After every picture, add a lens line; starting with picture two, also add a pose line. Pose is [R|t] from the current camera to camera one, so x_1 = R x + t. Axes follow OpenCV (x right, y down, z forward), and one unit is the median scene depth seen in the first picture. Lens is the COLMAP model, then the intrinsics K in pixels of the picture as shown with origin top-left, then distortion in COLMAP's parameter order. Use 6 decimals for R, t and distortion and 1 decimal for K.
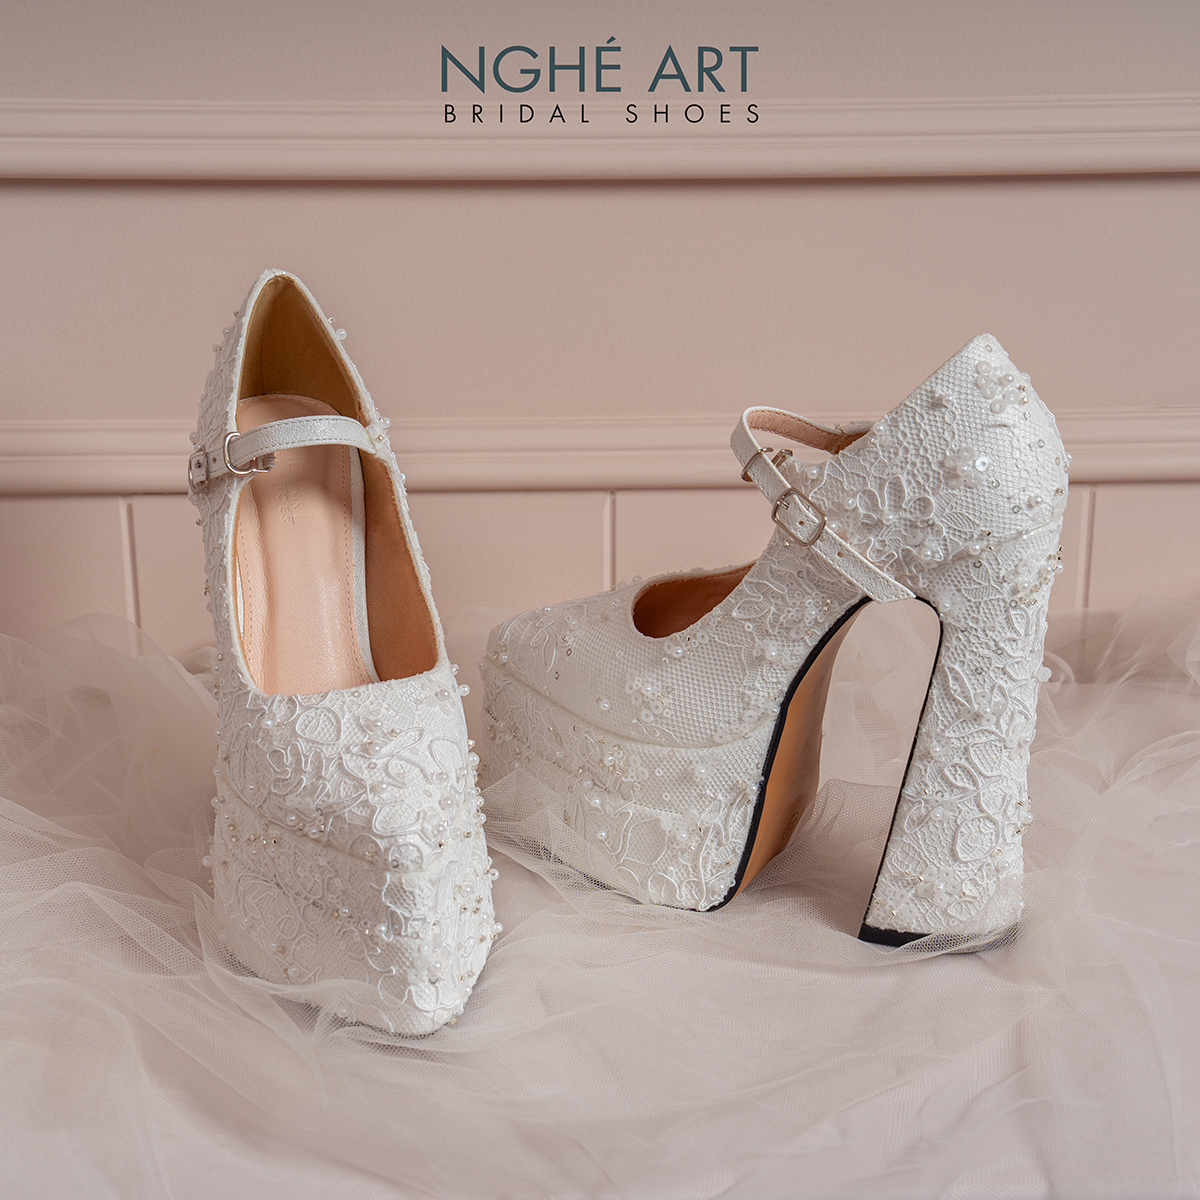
lens RADIAL K [[2358.4, 0, 601.1], [0, 2358.4, 673.0], [0, 0, 1]] dist [0.022830, 0.006530]
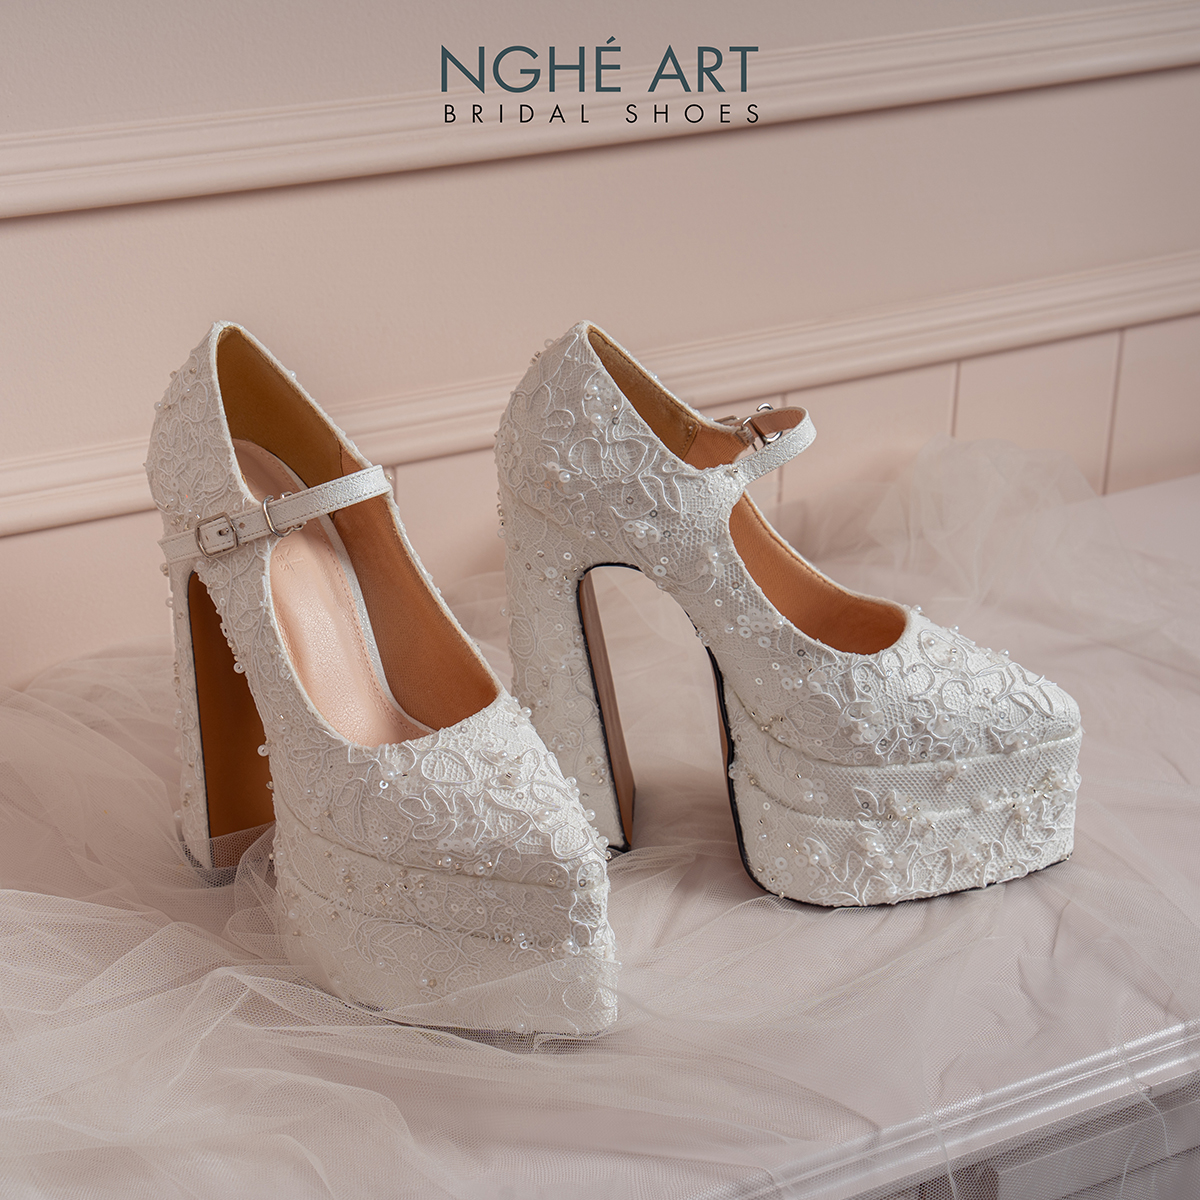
lens RADIAL K [[2293.1, 0, 599.9], [0, 2293.1, 647.5], [0, 0, 1]] dist [0.002036, 0.315939]
pose [[0.901831, -0.189010, 0.388556, -0.443002], [0.159011, 0.981319, 0.108294, -0.128837], [-0.401766, -0.035879, 0.915039, 0.049200]]
